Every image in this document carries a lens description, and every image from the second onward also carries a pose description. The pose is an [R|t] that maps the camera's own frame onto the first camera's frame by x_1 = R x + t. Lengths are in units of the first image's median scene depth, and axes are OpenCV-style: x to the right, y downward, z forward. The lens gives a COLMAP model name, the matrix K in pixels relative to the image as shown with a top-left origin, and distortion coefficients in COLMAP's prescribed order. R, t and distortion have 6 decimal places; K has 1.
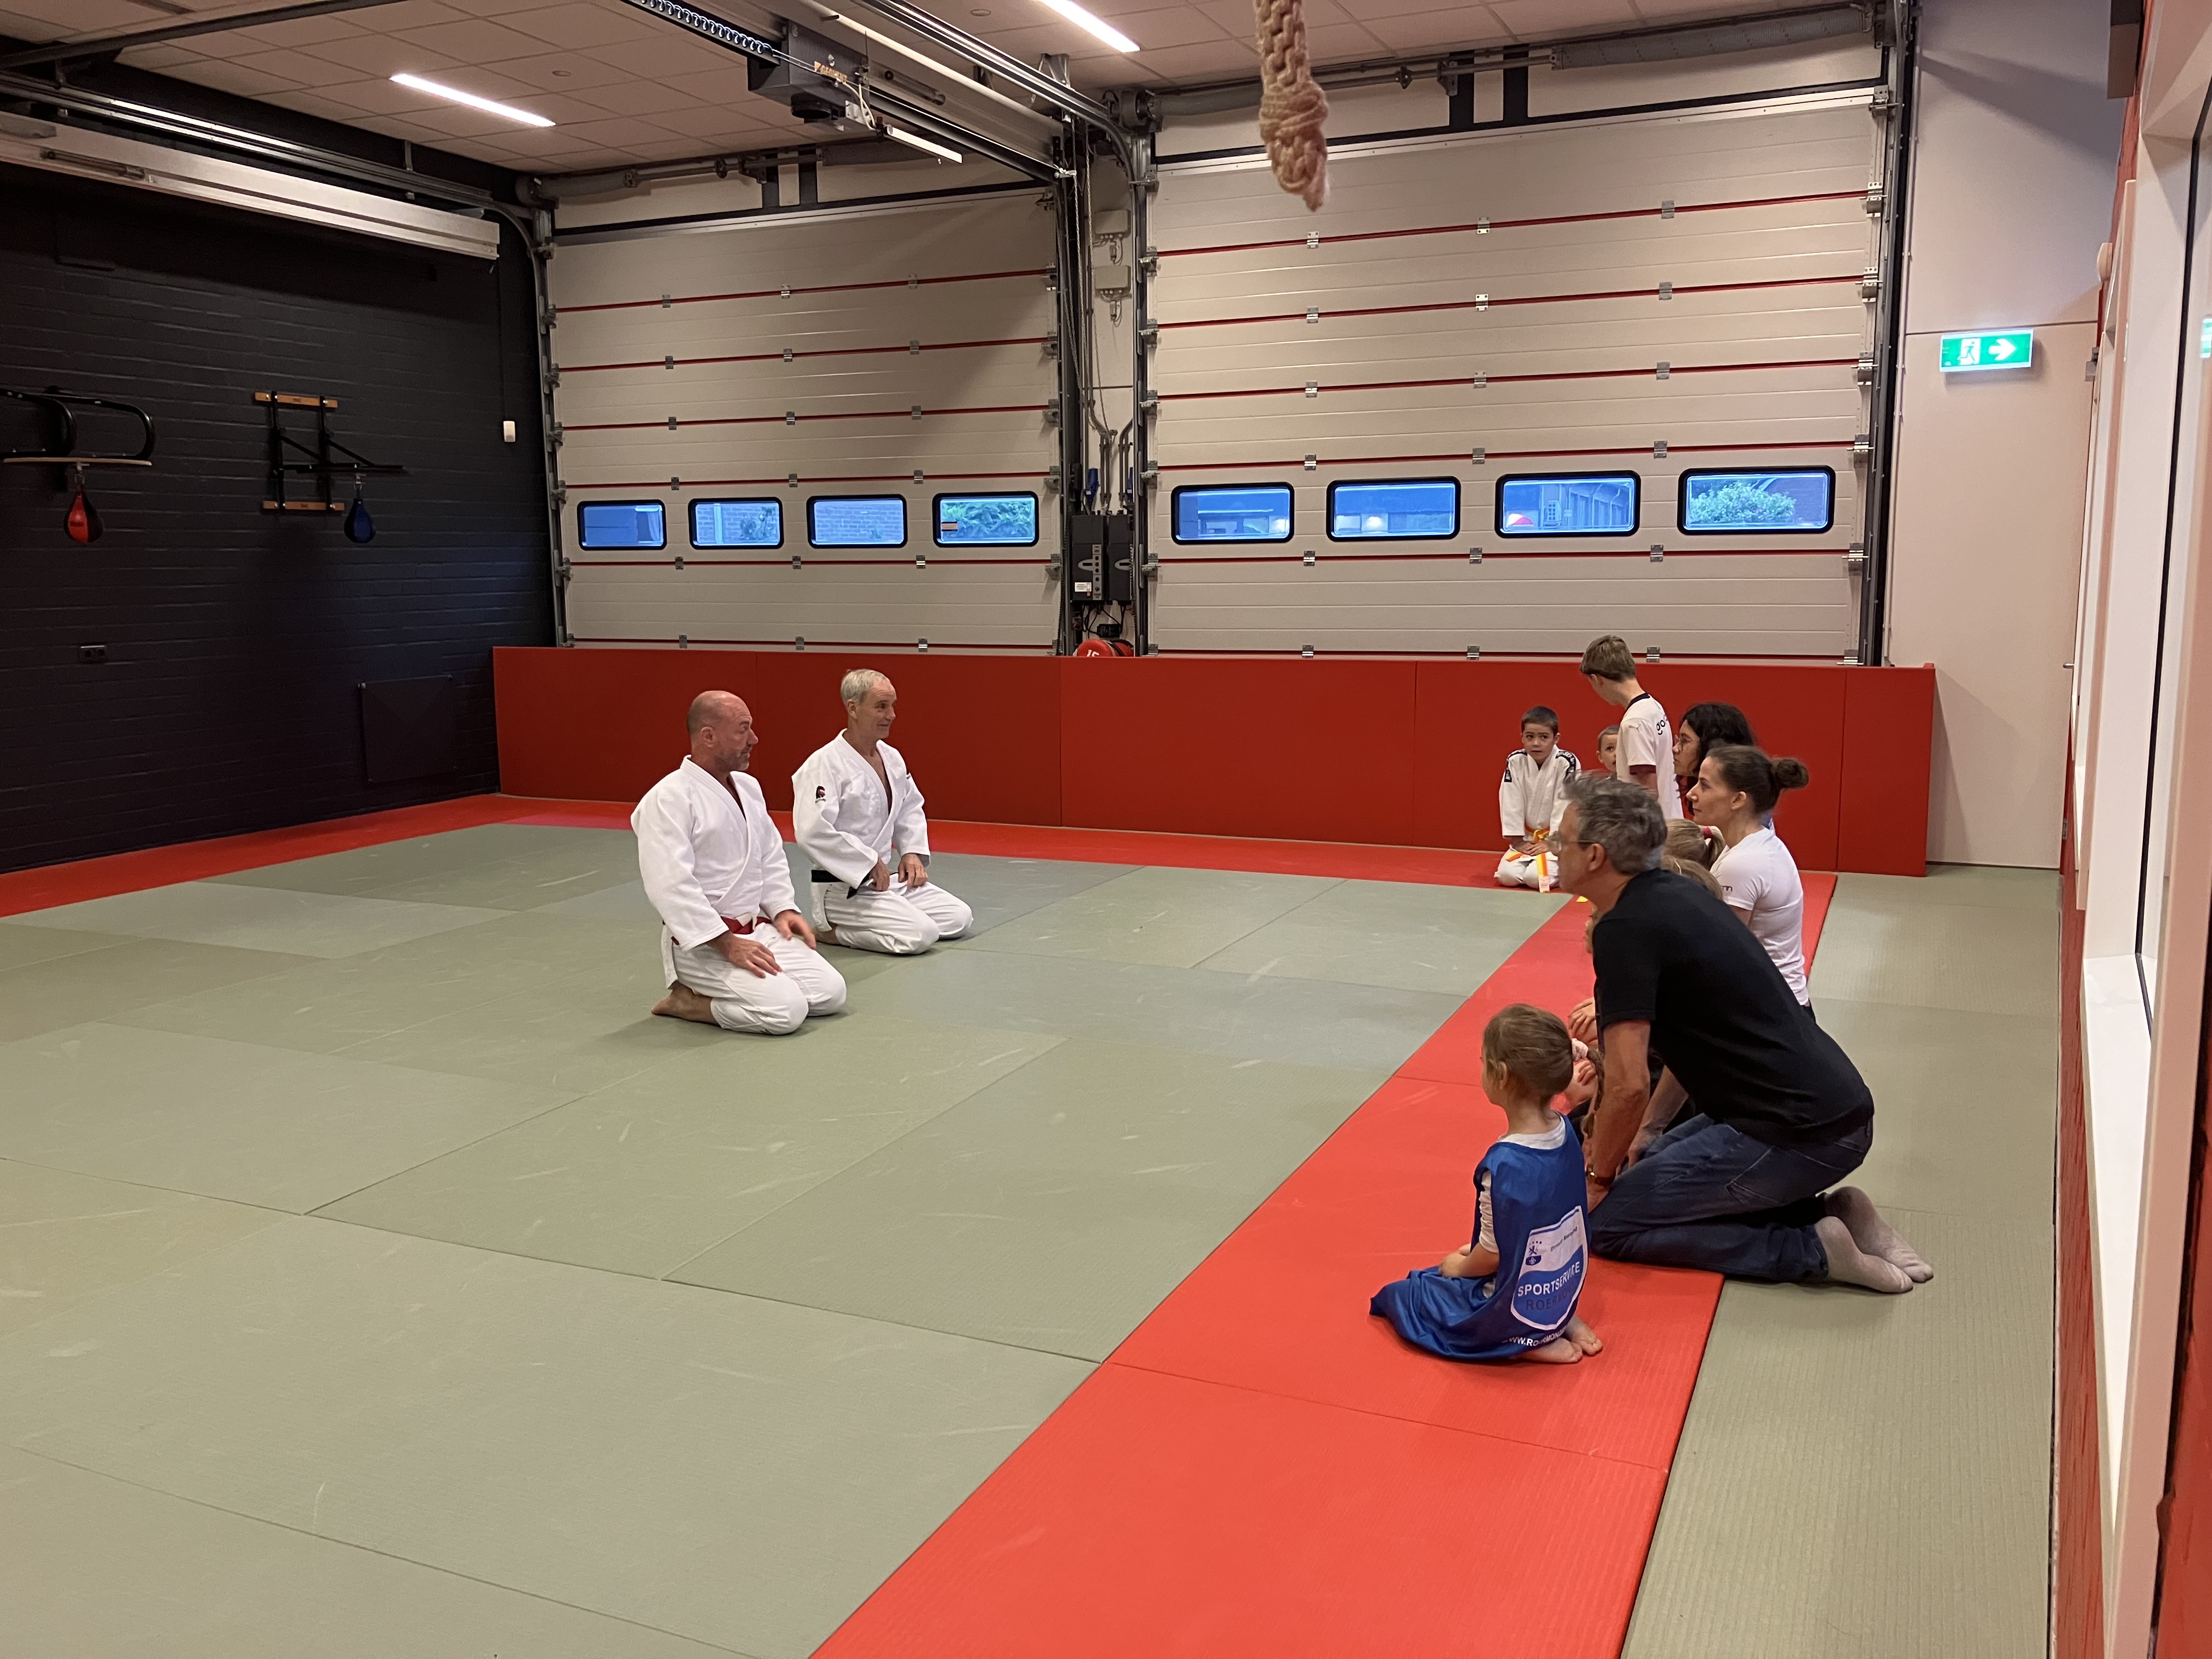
lens RADIAL K [[1929.1, 0, 1106.0], [0, 1929.1, 829.5], [0, 0, 1]] dist [0.053487, -0.016748]
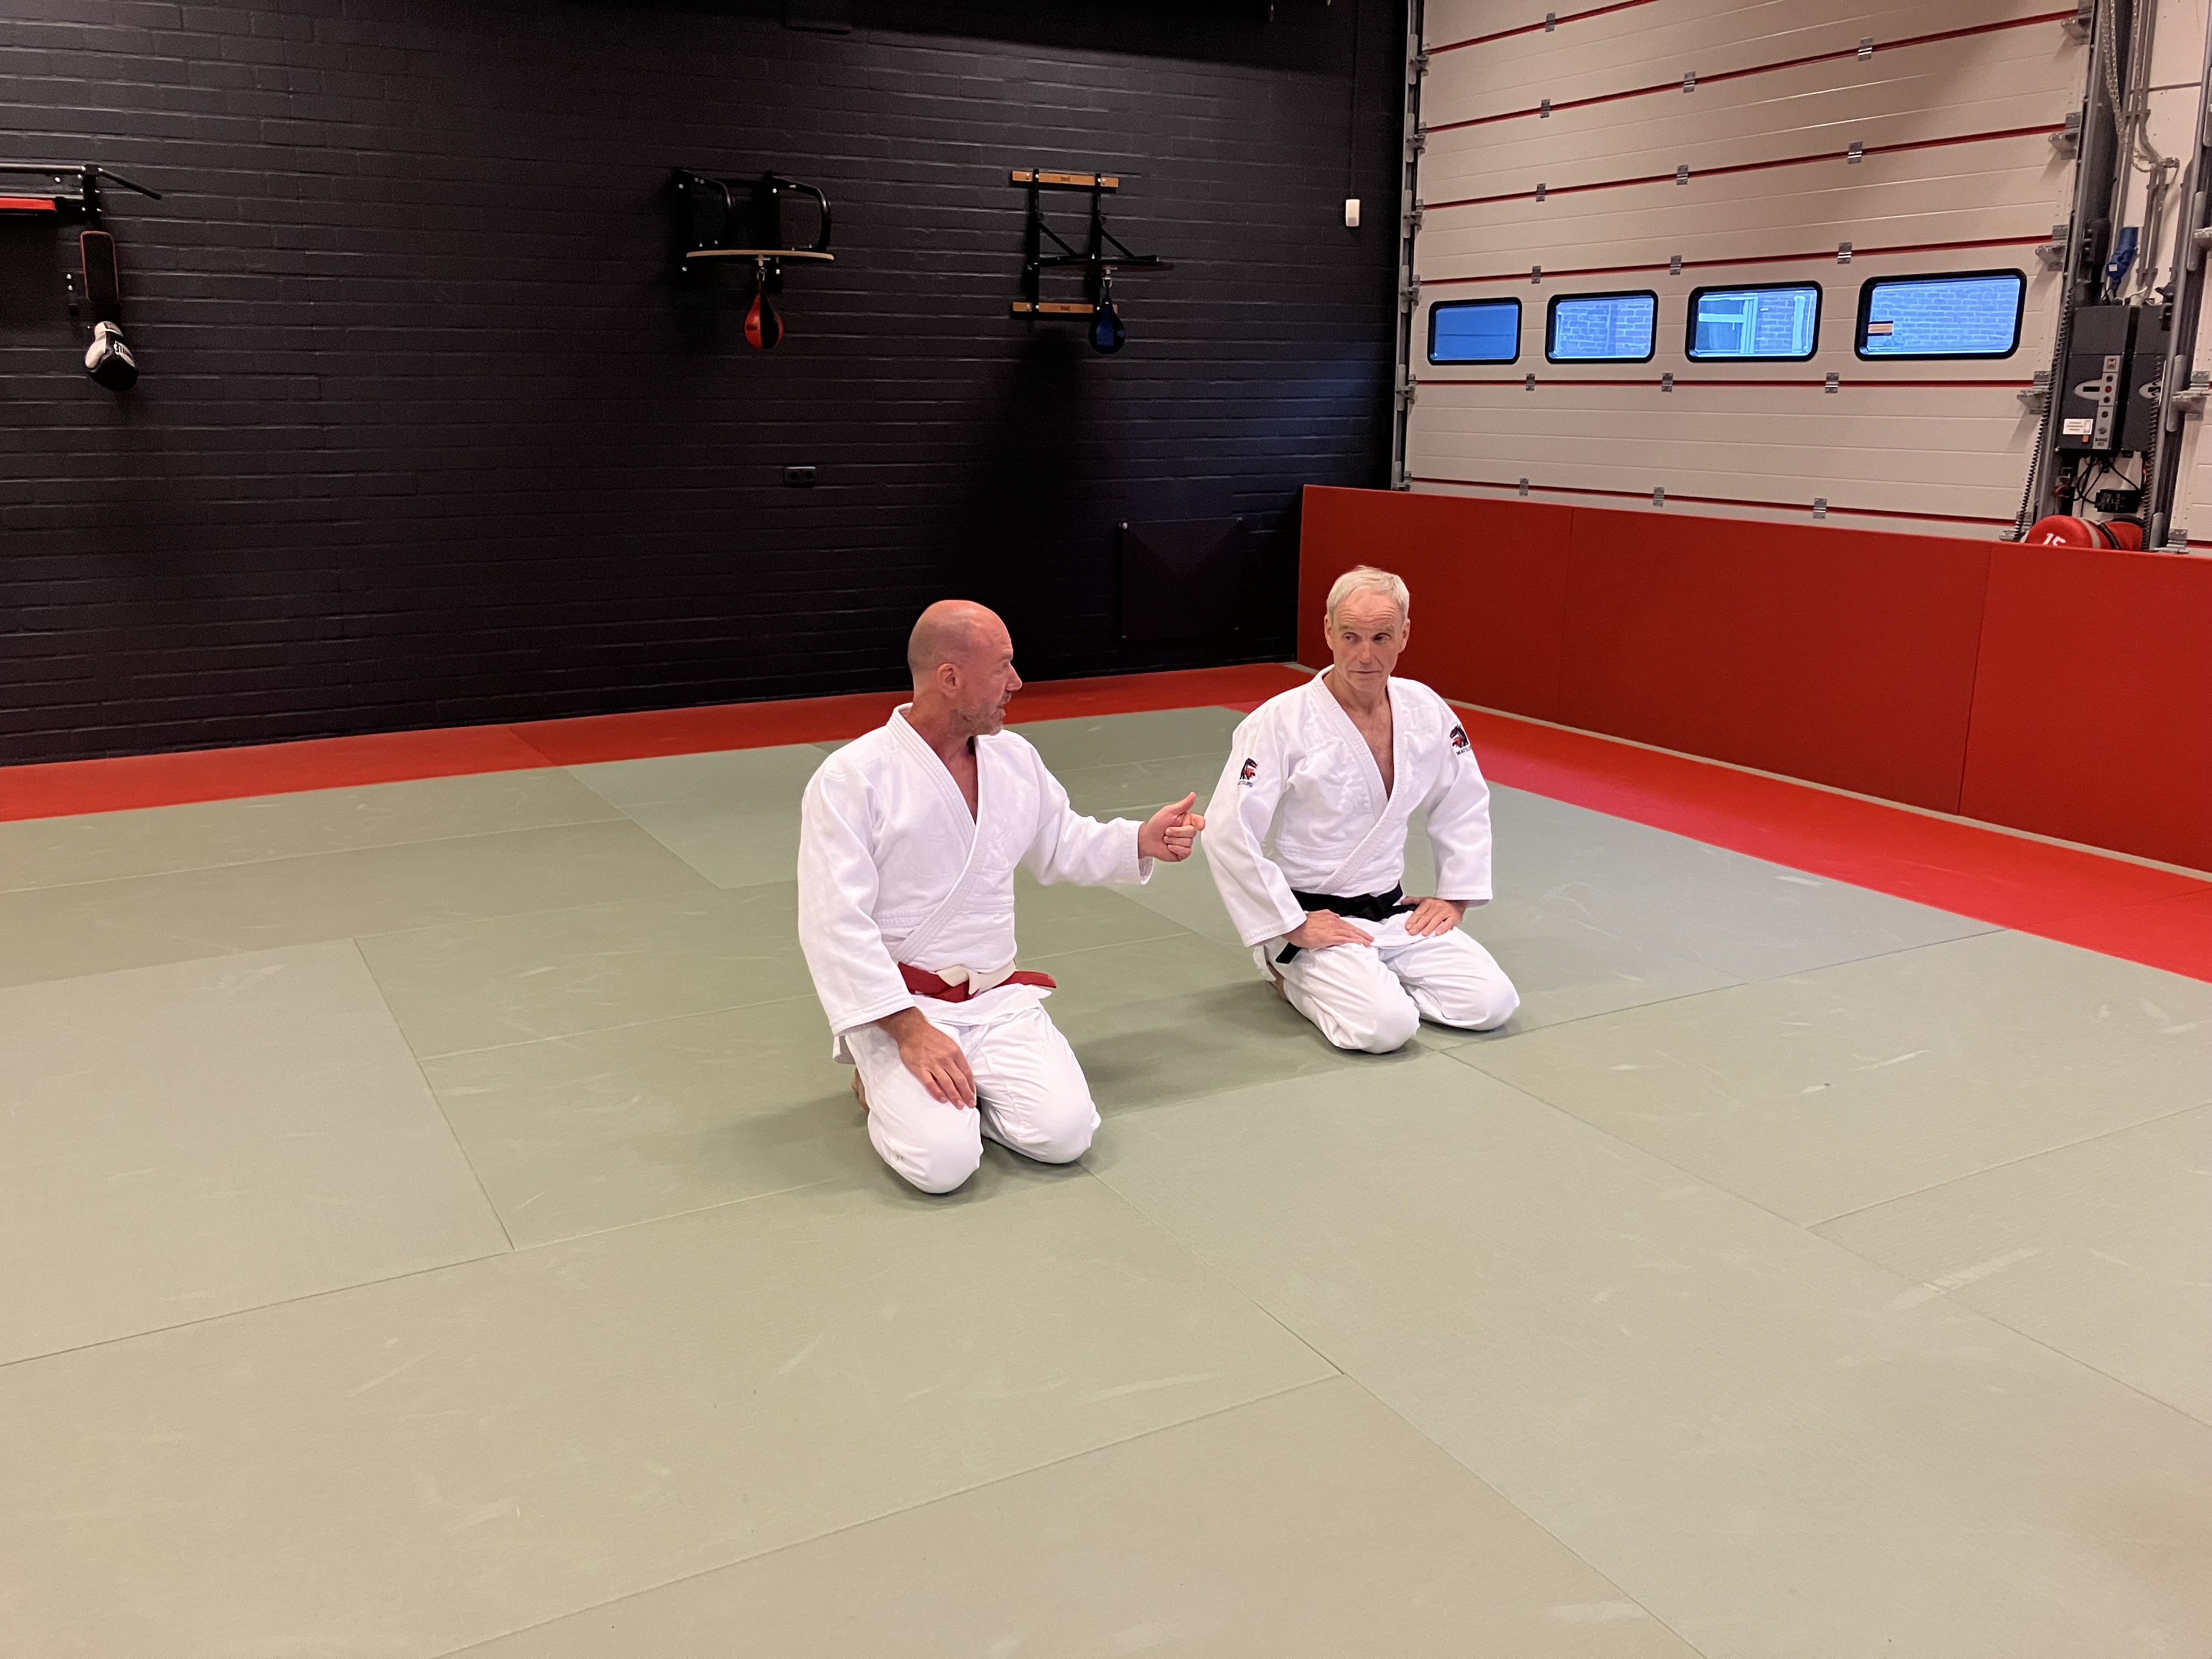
lens RADIAL K [[1895.6, 0, 1106.0], [0, 1895.6, 829.5], [0, 0, 1]] dist [0.030954, -0.006475]
pose [[0.815349, 0.146212, -0.560203, 0.094870], [-0.094174, 0.988193, 0.120852, -0.043610], [0.571259, -0.045780, 0.819492, 0.320572]]
